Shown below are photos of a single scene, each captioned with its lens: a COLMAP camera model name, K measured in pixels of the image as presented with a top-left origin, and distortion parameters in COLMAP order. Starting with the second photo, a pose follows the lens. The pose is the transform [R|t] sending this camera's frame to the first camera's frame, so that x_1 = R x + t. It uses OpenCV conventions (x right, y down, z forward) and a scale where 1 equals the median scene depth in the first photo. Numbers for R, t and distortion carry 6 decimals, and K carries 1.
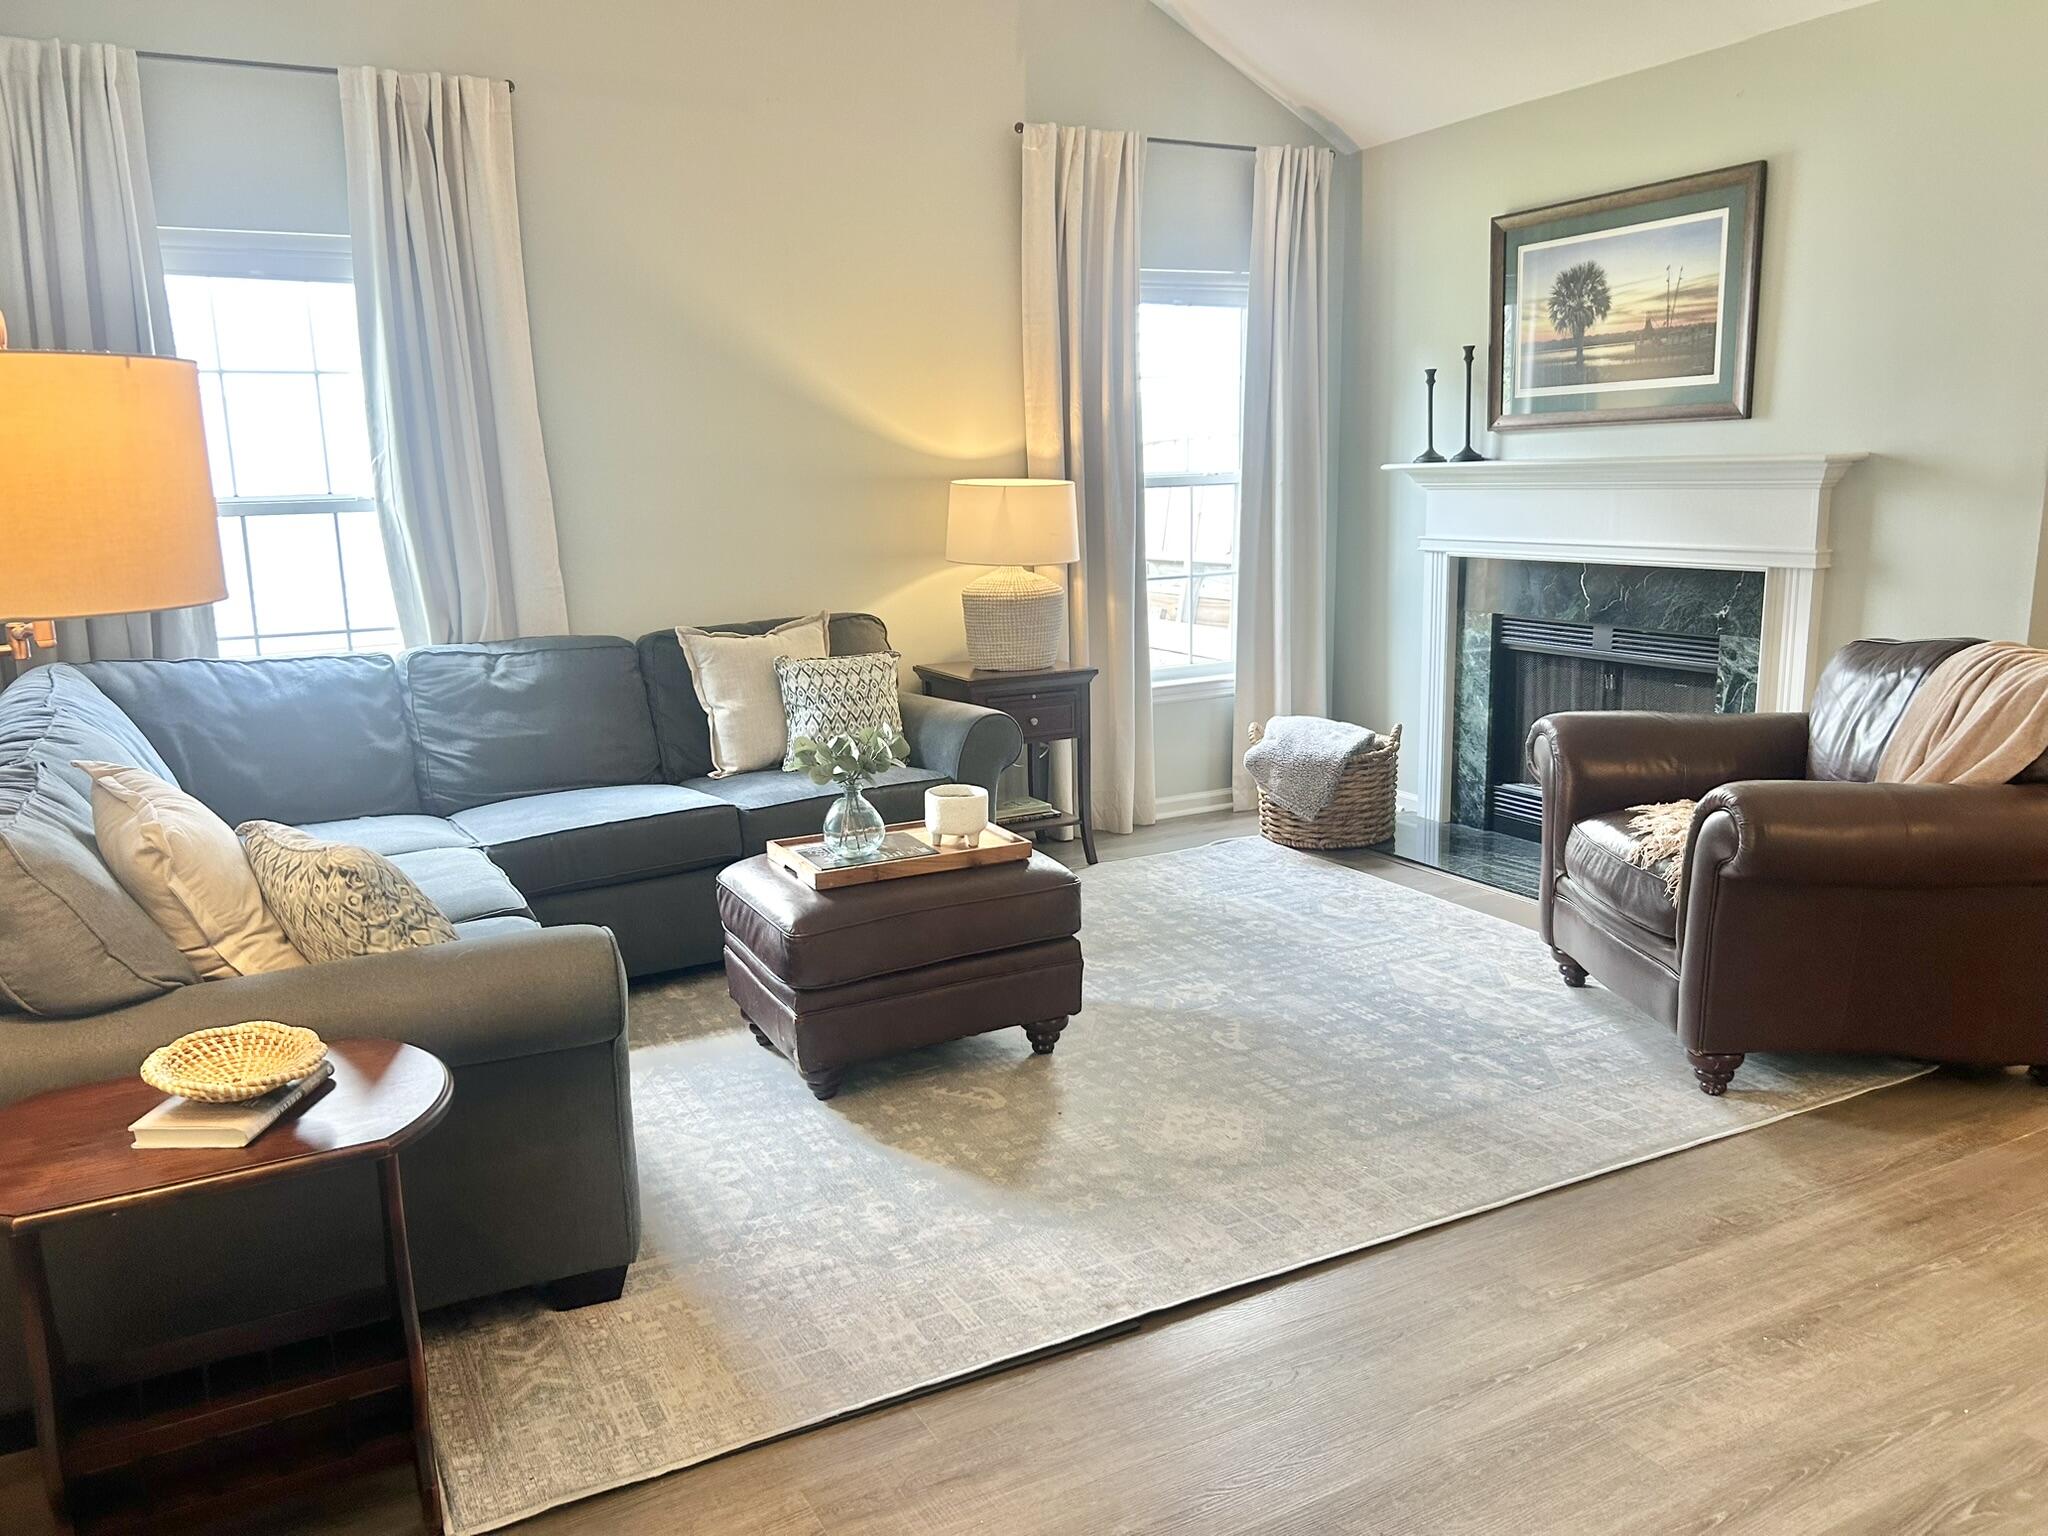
lens RADIAL K [[1545.8, 0, 1016.4], [0, 1545.8, 772.7], [0, 0, 1]] dist [0.046929, -0.050323]
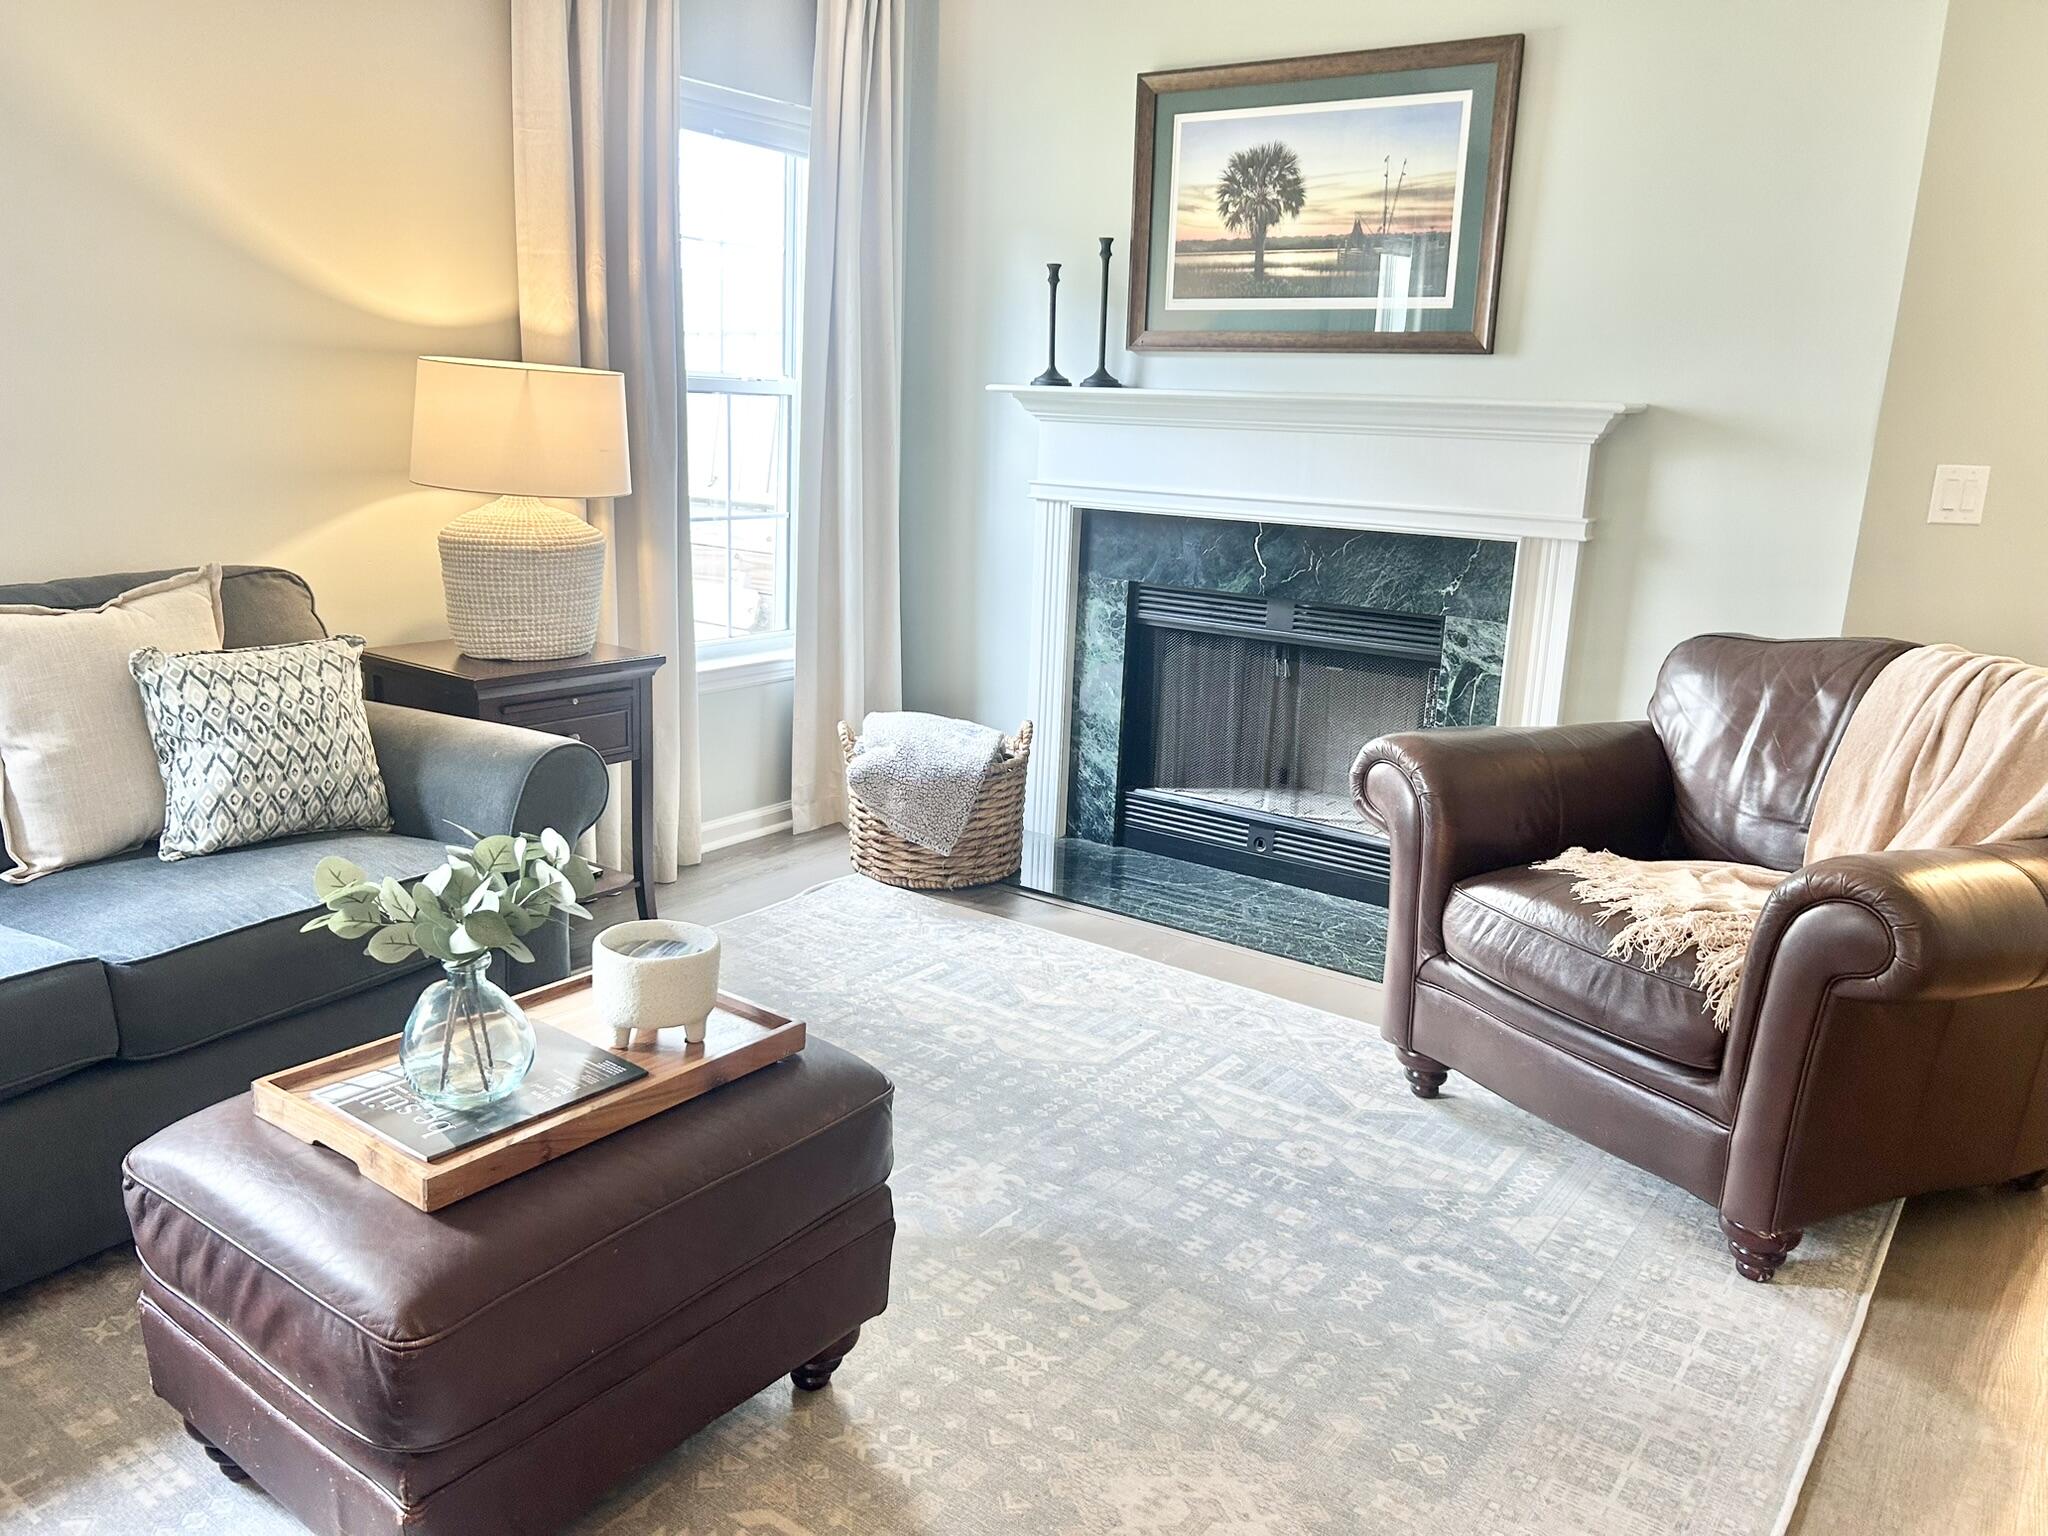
lens RADIAL K [[1545.8, 0, 1026.5], [0, 1545.8, 753.3], [0, 0, 1]] dist [0.046929, -0.050323]
pose [[0.893297, -0.037453, 0.447904, -0.115100], [0.023393, 0.999046, 0.036883, -0.048580], [-0.448858, -0.022470, 0.893320, 0.341916]]
